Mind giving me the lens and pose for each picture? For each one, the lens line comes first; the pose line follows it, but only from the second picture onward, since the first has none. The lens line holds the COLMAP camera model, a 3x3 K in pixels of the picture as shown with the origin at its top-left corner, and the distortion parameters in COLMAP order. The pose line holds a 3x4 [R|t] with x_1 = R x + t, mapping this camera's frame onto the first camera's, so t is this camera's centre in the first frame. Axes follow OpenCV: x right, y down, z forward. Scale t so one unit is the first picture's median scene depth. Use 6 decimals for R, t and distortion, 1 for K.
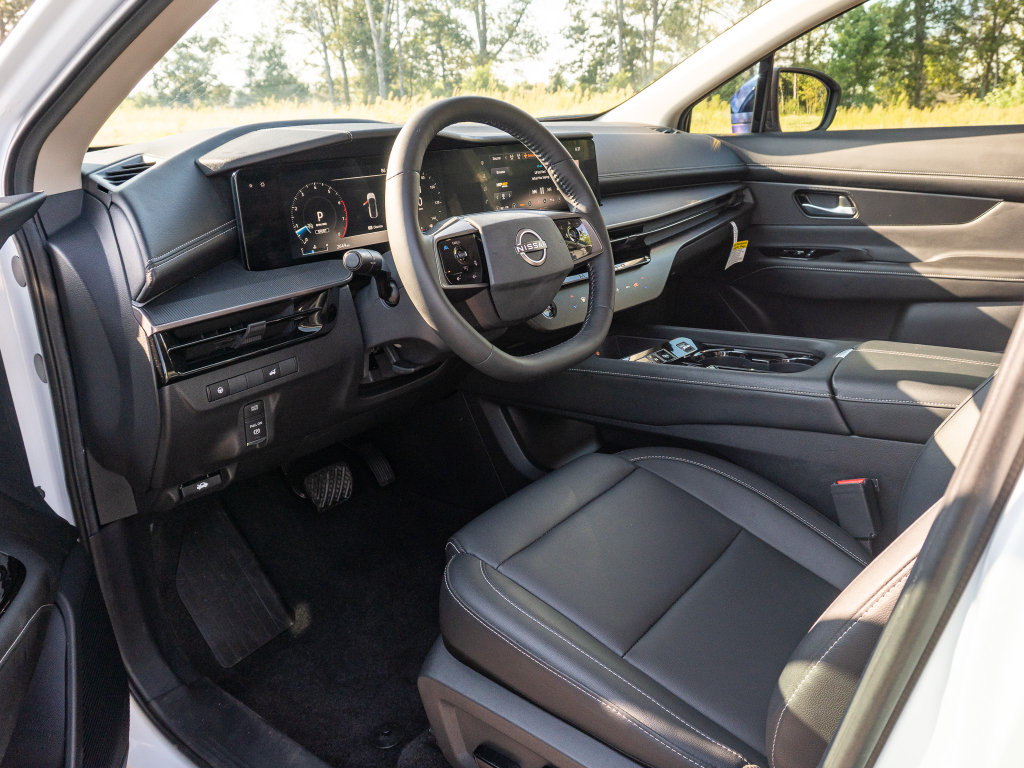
lens RADIAL K [[807.3, 0, 529.2], [0, 807.3, 376.4], [0, 0, 1]] dist [-0.022403, 0.000696]
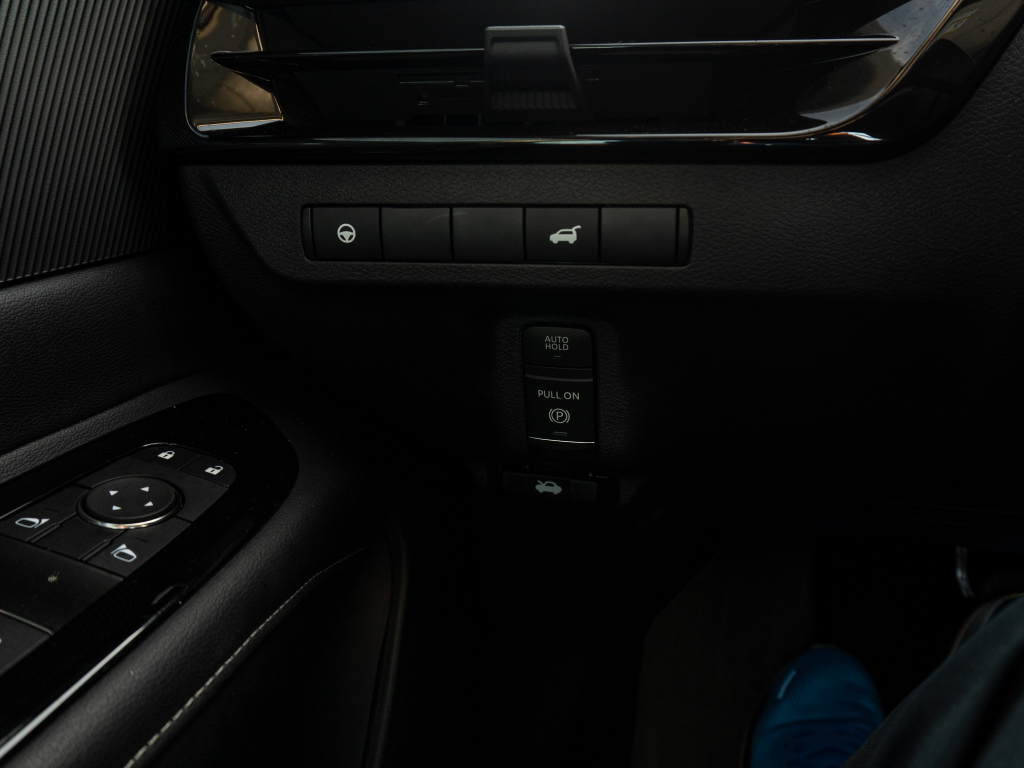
lens RADIAL K [[807.3, 0, 513.0], [0, 807.3, 384.0], [0, 0, 1]] dist [-0.022403, 0.000696]
pose [[0.362747, 0.357813, -0.860456, -0.063964], [-0.267124, 0.924525, 0.271843, -0.023751], [0.892782, 0.131238, 0.430949, 0.753641]]
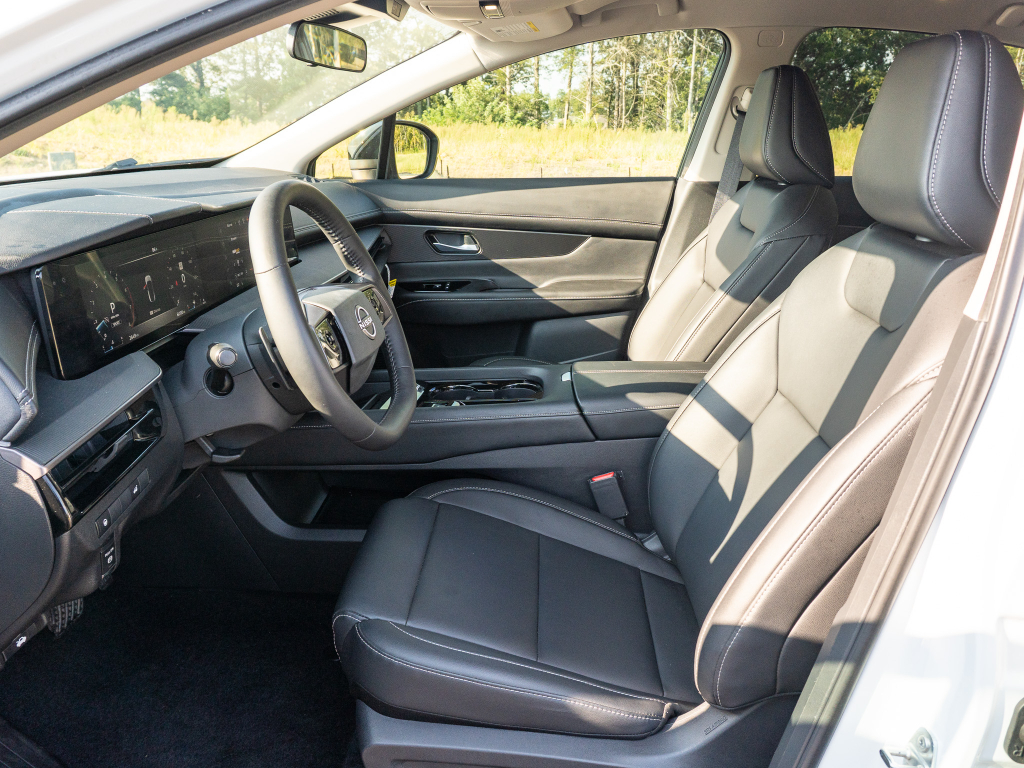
lens RADIAL K [[807.3, 0, 526.1], [0, 807.3, 377.1], [0, 0, 1]] dist [-0.022403, 0.000696]
pose [[0.813693, -0.136584, 0.565021, -0.390788], [0.142612, 0.989203, 0.033747, -0.084225], [-0.563530, 0.053119, 0.824386, 0.005422]]
